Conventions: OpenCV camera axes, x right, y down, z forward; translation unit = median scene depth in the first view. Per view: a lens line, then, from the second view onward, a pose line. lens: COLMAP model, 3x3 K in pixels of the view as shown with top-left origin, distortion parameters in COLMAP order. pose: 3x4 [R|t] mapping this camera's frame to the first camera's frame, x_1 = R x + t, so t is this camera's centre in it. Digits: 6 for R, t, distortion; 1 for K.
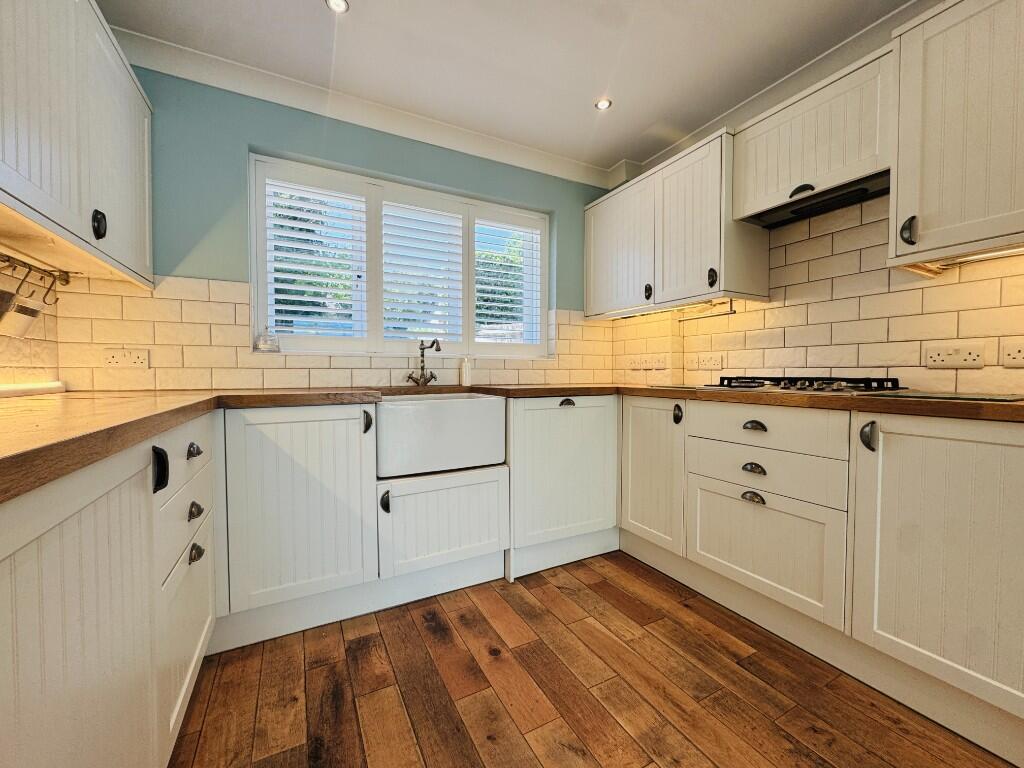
lens RADIAL K [[415.2, 0, 516.5], [0, 415.2, 382.7], [0, 0, 1]] dist [-0.002036, -0.000472]
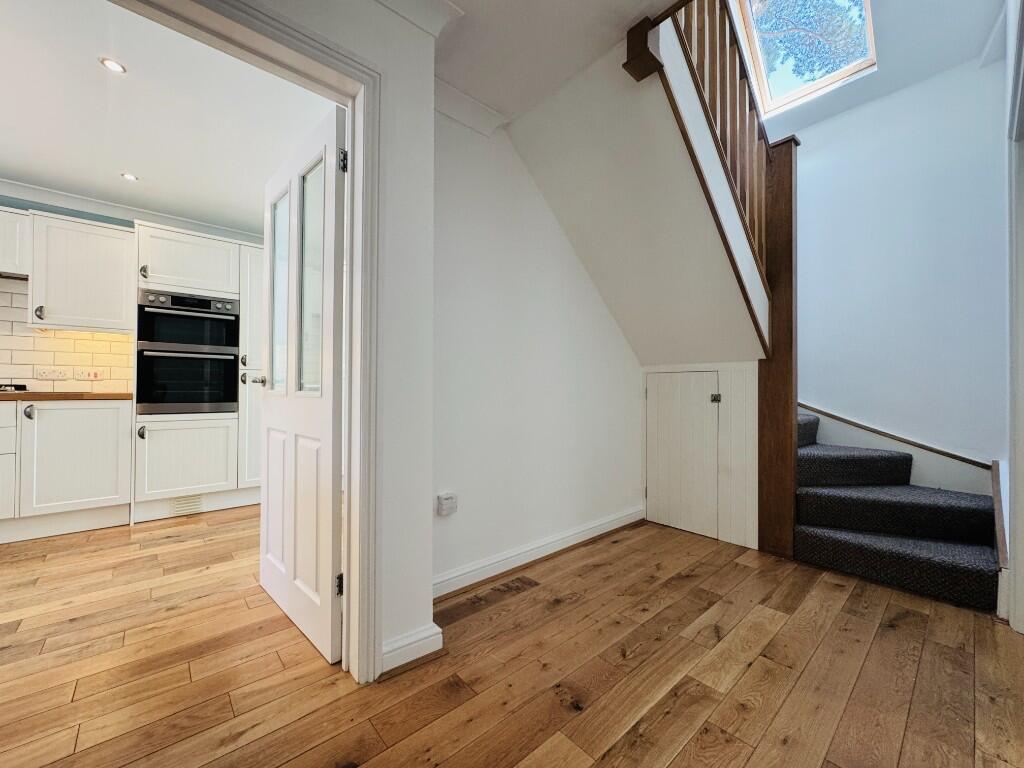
lens RADIAL K [[415.2, 0, 512.4], [0, 415.2, 387.1], [0, 0, 1]] dist [-0.002036, -0.000472]
pose [[-0.235639, 0.003490, 0.971834, -1.562644], [0.015665, 0.999877, 0.000208, 0.037923], [-0.971714, 0.015273, -0.235665, -0.766613]]
